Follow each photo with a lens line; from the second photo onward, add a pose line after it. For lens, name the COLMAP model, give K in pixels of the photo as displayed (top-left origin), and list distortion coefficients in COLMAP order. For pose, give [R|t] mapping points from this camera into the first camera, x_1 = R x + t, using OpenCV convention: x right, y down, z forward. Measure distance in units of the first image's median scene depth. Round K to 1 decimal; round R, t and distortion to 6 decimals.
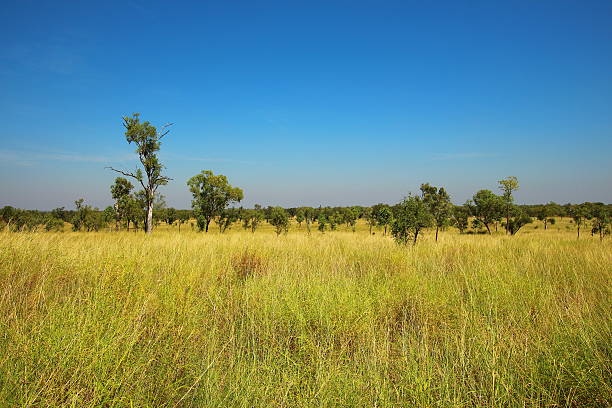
lens RADIAL K [[492.8, 0, 306.0], [0, 492.8, 204.0], [0, 0, 1]] dist [0.001632, 0.017555]
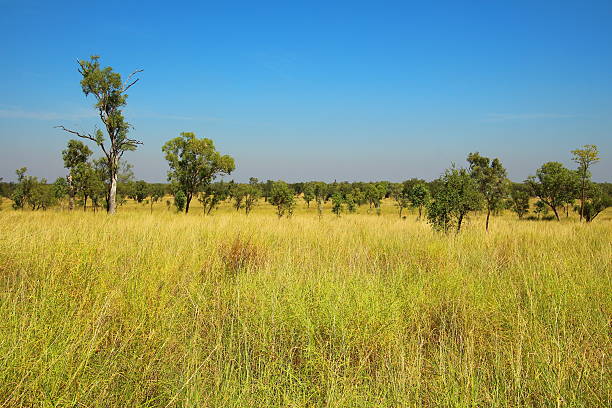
lens RADIAL K [[492.8, 0, 306.0], [0, 492.8, 204.0], [0, 0, 1]] dist [0.001632, 0.017555]
pose [[0.999356, 0.014601, 0.032787, -0.041540], [-0.015759, 0.999251, 0.035338, 0.013625], [-0.032246, -0.035832, 0.998837, 0.228771]]
